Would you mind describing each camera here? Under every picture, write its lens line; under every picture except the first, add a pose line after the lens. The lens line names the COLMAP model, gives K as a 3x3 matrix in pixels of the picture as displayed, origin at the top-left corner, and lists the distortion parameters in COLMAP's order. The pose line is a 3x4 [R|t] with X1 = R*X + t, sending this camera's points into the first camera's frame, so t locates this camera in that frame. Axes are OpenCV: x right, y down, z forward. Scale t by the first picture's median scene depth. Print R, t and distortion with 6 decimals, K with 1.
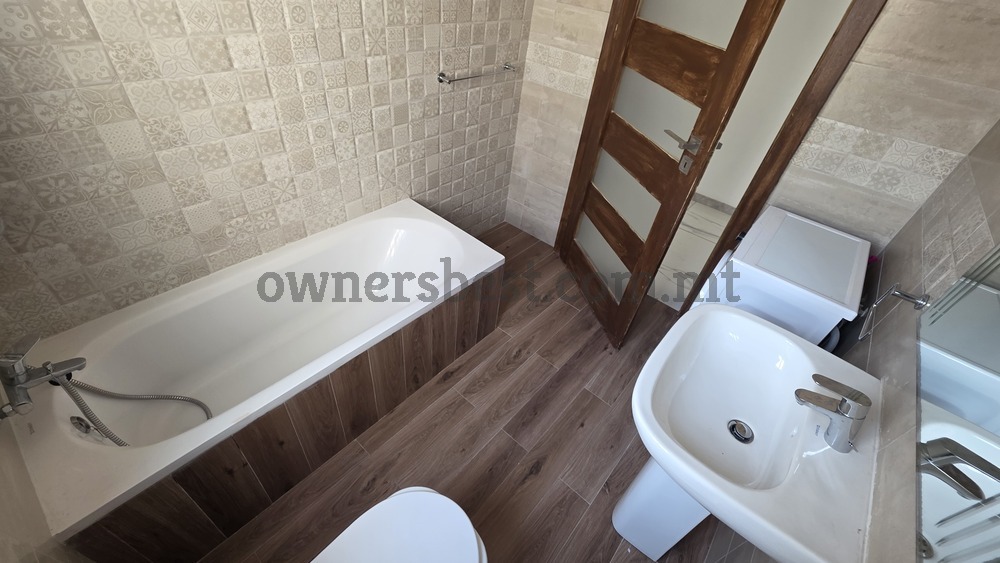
lens RADIAL K [[398.6, 0, 494.5], [0, 398.6, 281.1], [0, 0, 1]] dist [-0.001428, -0.000121]
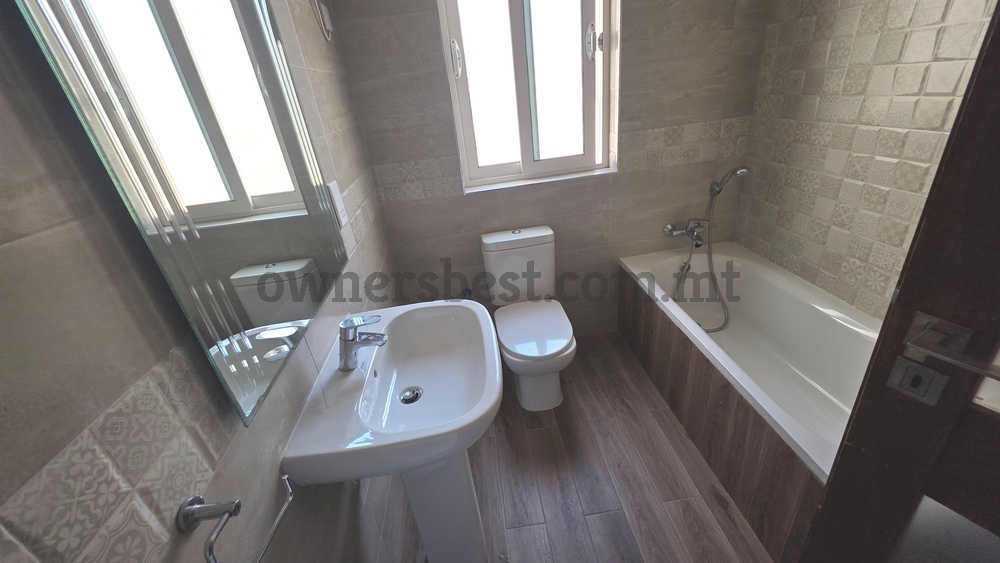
lens RADIAL K [[398.6, 0, 496.7], [0, 398.6, 283.1], [0, 0, 1]] dist [-0.001428, -0.000121]
pose [[-0.690237, 0.303378, -0.656913, 0.744235], [-0.430790, 0.557137, 0.709942, -0.477792], [0.581371, 0.773020, -0.253864, 0.792791]]
